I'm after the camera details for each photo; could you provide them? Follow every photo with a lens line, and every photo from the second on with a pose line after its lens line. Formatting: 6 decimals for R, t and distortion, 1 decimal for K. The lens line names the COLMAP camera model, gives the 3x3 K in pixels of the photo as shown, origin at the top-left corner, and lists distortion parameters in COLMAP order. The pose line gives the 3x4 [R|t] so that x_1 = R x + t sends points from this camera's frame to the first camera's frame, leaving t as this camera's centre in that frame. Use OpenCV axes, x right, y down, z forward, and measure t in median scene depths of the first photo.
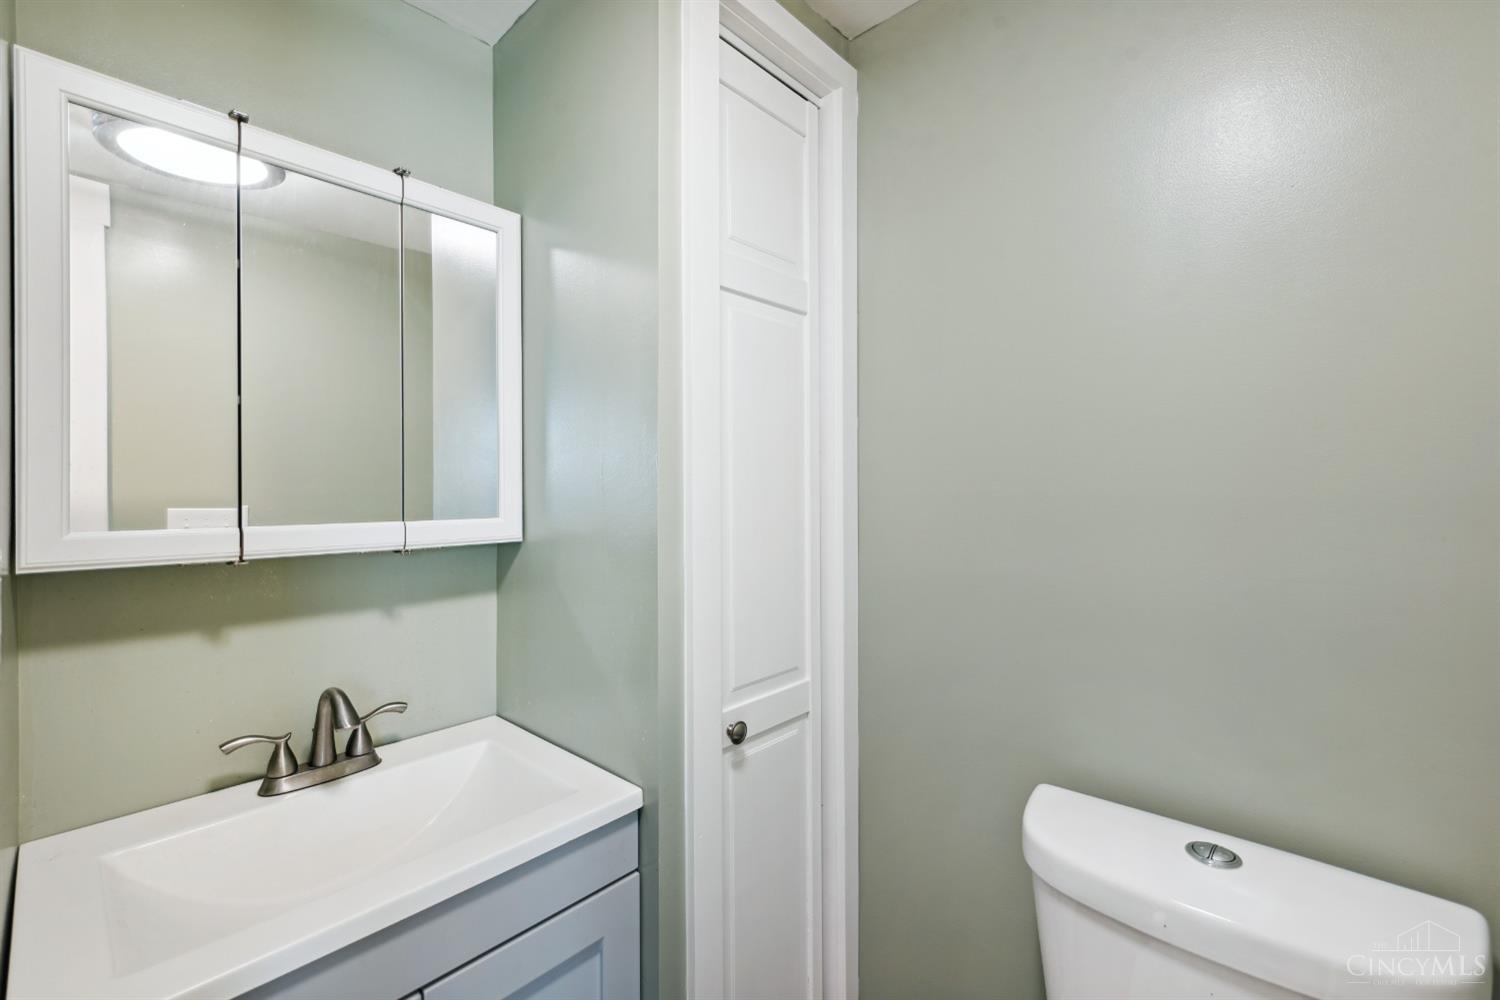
lens RADIAL K [[622.4, 0, 754.6], [0, 622.4, 491.7], [0, 0, 1]] dist [-0.001353, -0.000579]
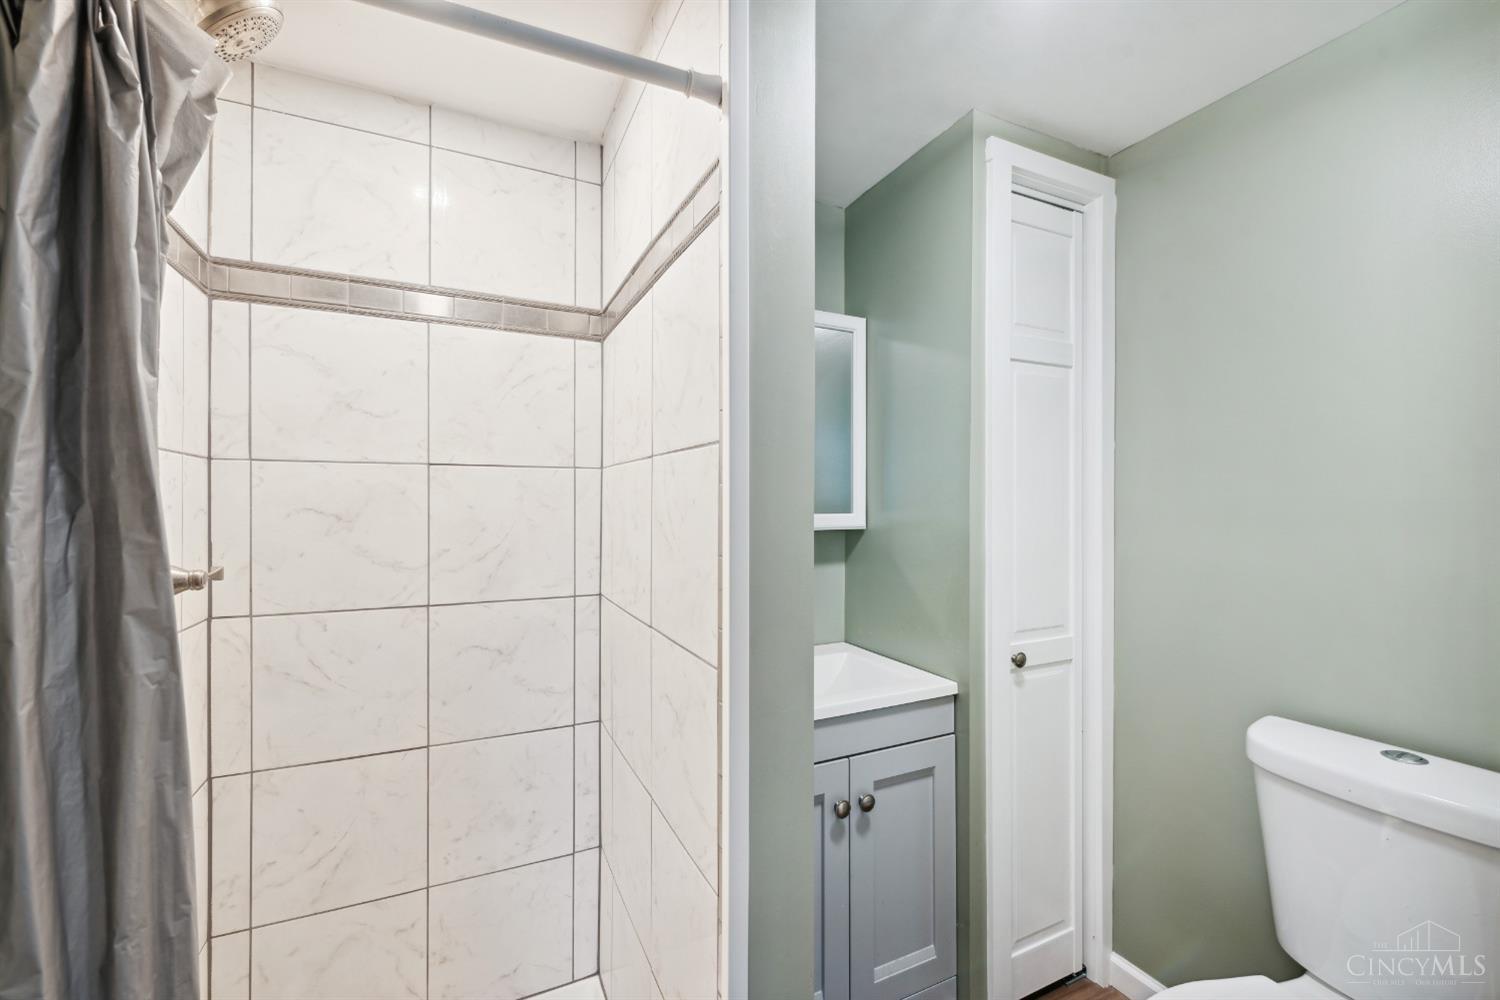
lens RADIAL K [[622.4, 0, 747.8], [0, 622.4, 505.7], [0, 0, 1]] dist [-0.001353, -0.000579]
pose [[0.931594, 0.005076, -0.363465, -0.089476], [-0.005742, 0.999983, -0.000753, 0.026244], [0.363455, 0.002788, 0.931608, -0.579144]]
